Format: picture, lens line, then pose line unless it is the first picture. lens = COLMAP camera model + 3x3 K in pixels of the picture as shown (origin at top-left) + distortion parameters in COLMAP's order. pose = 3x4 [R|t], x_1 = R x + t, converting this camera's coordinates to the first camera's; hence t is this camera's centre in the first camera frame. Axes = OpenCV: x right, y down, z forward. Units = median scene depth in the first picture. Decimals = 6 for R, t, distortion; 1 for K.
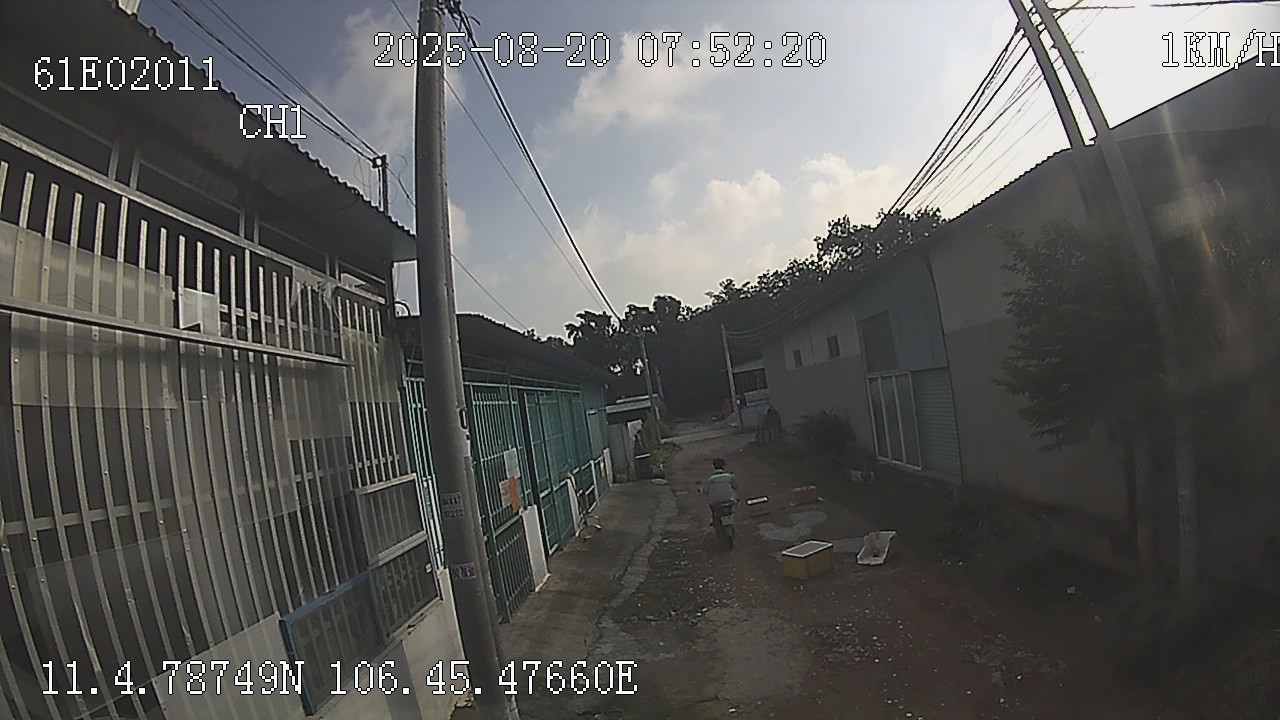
lens RADIAL K [[1053.2, 0, 640.0], [0, 1053.2, 360.0], [0, 0, 1]] dist [-0.285526, 0.018587]
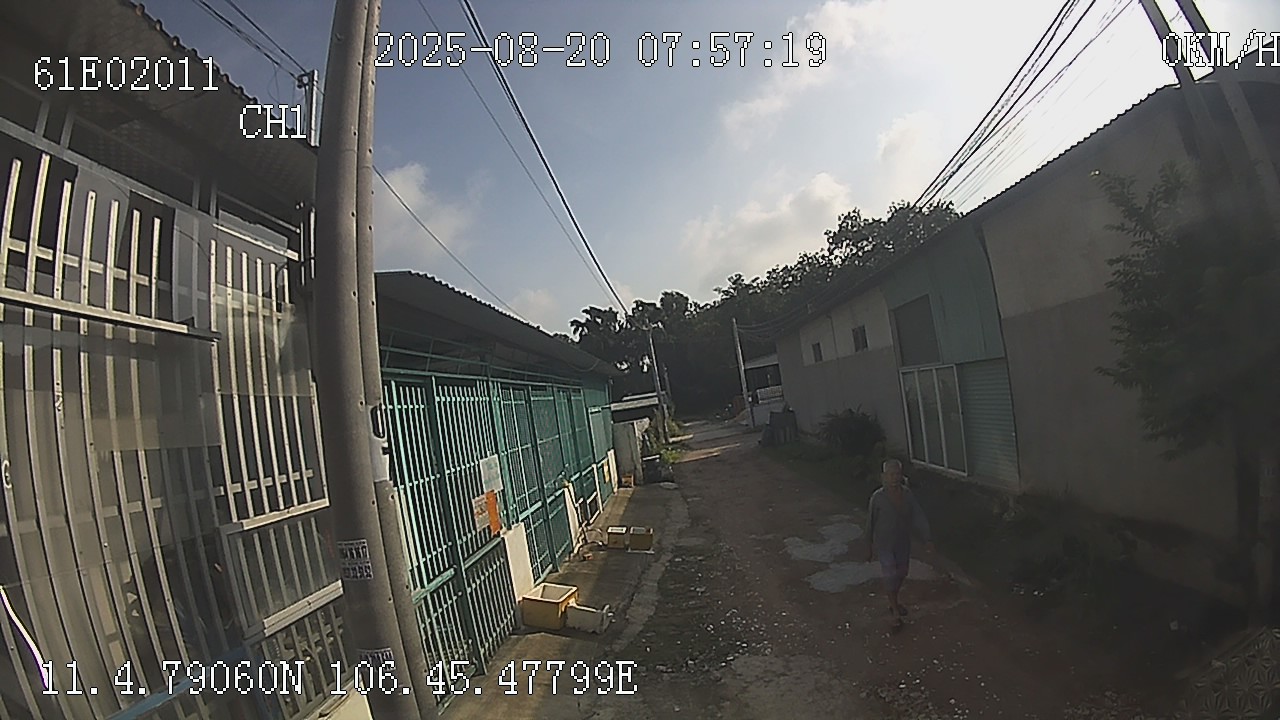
lens RADIAL K [[627.7, 0, 640.0], [0, 627.7, 360.0], [0, 0, 1]] dist [-0.152011, 0.023957]
pose [[0.999991, 0.000331, -0.004292, -0.004212], [-0.000447, 0.999632, -0.027123, 0.020016], [0.004282, 0.027125, 0.999623, 0.440772]]
